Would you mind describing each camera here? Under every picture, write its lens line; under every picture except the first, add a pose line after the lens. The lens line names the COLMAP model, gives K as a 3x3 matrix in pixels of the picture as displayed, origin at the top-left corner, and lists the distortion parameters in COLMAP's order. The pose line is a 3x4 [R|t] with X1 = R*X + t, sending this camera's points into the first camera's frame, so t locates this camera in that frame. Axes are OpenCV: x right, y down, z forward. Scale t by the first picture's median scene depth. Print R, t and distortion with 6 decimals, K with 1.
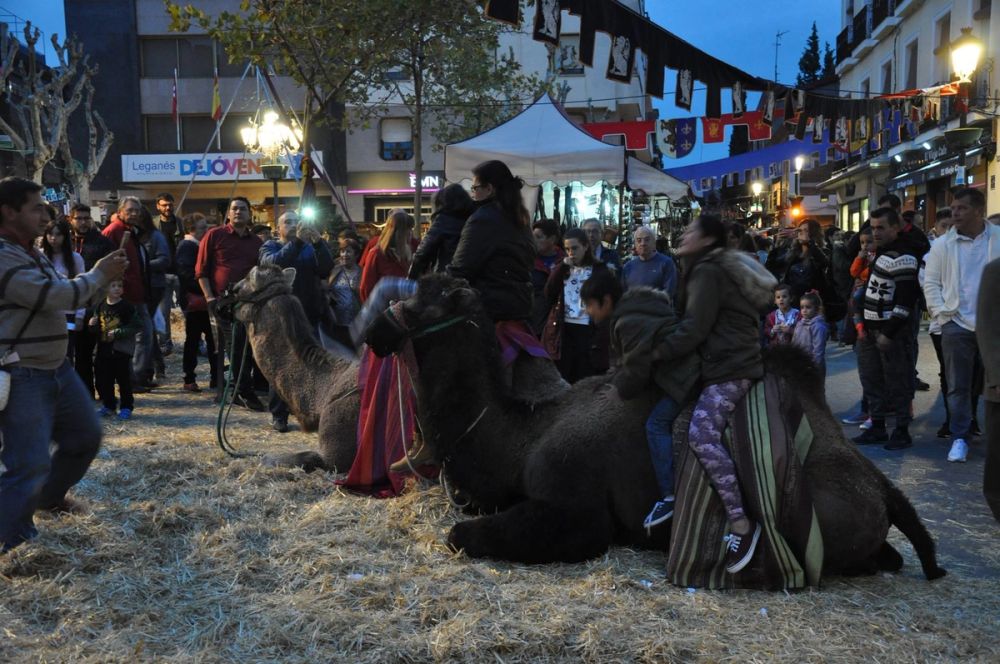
lens RADIAL K [[1078.2, 0, 501.8], [0, 1078.2, 331.7], [0, 0, 1]] dist [-0.013876, 0.334990]
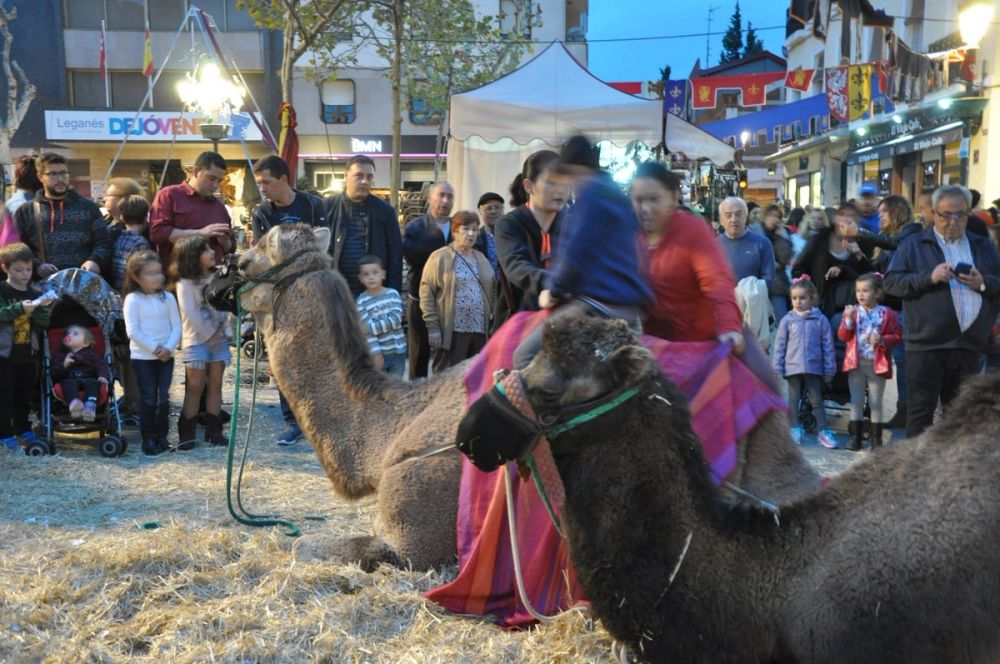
lens RADIAL K [[1041.5, 0, 500.0], [0, 1041.5, 332.0], [0, 0, 1]] dist [-0.057147, 0.349243]
pose [[0.997238, 0.007034, 0.073941, -0.033405], [-0.009523, 0.999398, 0.033363, -0.007440], [-0.073662, -0.033975, 0.996704, 0.085924]]
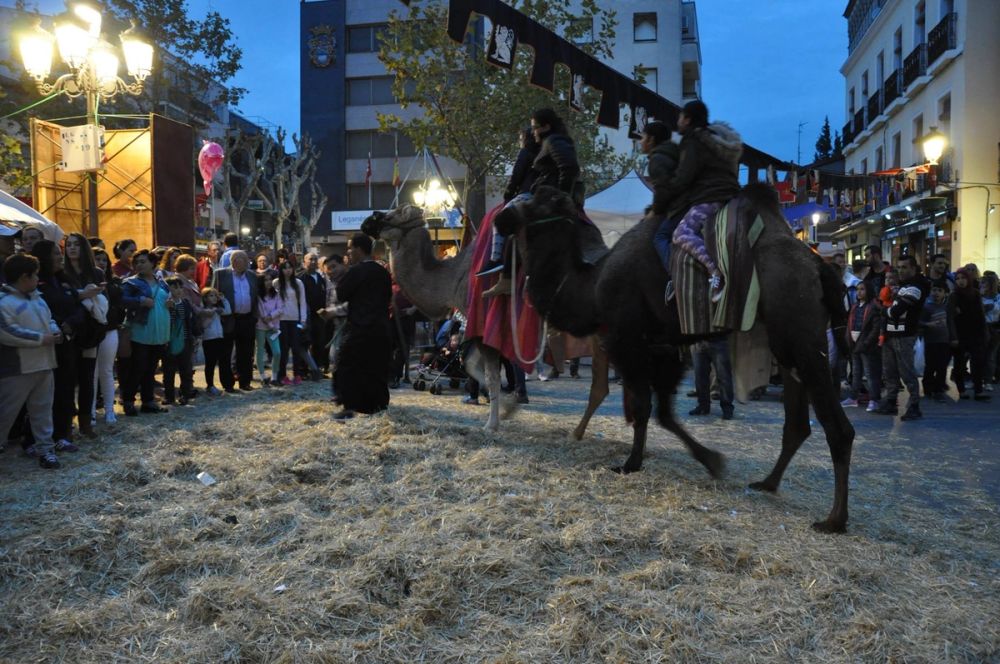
lens RADIAL K [[792.9, 0, 507.0], [0, 792.9, 328.3], [0, 0, 1]] dist [-0.139489, 0.137943]
pose [[0.993892, 0.016152, -0.109172, -0.003594], [-0.017554, 0.999775, -0.011891, 0.000612], [0.108955, 0.013734, 0.993952, -0.017203]]
